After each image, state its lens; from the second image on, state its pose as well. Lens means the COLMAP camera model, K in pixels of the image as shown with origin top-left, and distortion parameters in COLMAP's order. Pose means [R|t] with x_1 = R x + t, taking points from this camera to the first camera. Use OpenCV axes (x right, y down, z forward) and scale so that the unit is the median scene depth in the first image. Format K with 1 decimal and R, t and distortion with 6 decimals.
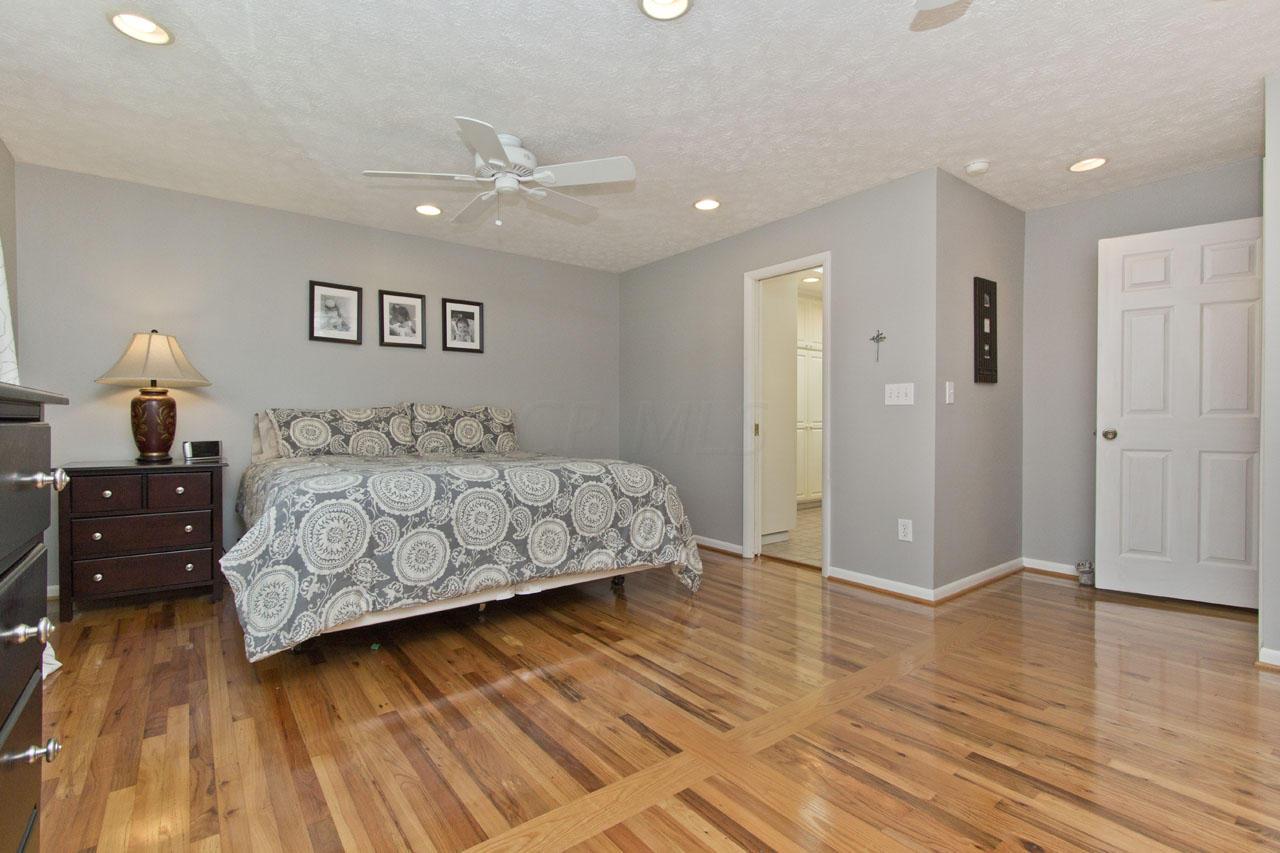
lens RADIAL K [[579.1, 0, 634.0], [0, 579.1, 428.1], [0, 0, 1]] dist [0.003020, 0.000016]
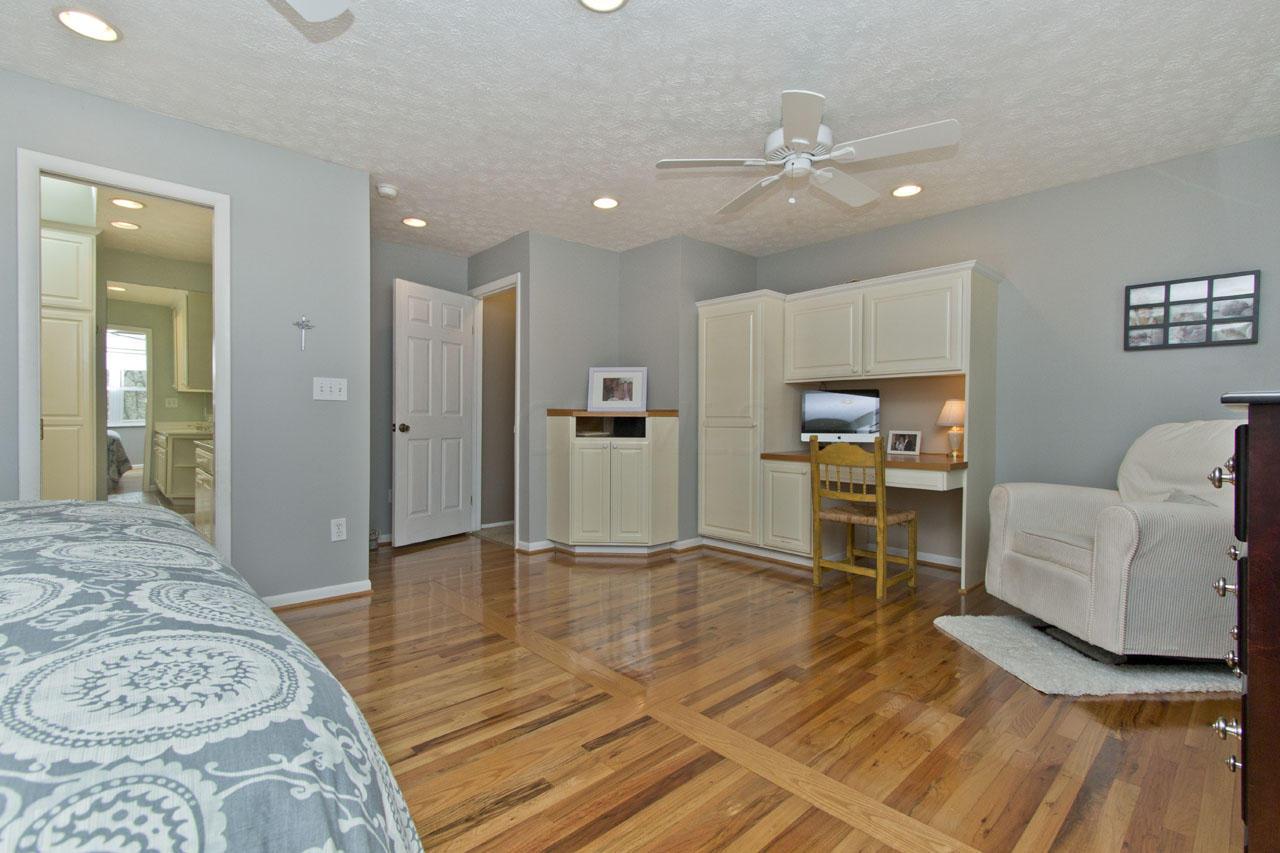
lens RADIAL K [[579.1, 0, 630.3], [0, 579.1, 425.4], [0, 0, 1]] dist [0.003020, 0.000016]
pose [[-0.083635, -0.008933, 0.996456, -0.878253], [0.003338, 0.999952, 0.009244, -0.009313], [-0.996491, 0.004099, -0.083601, 0.969267]]
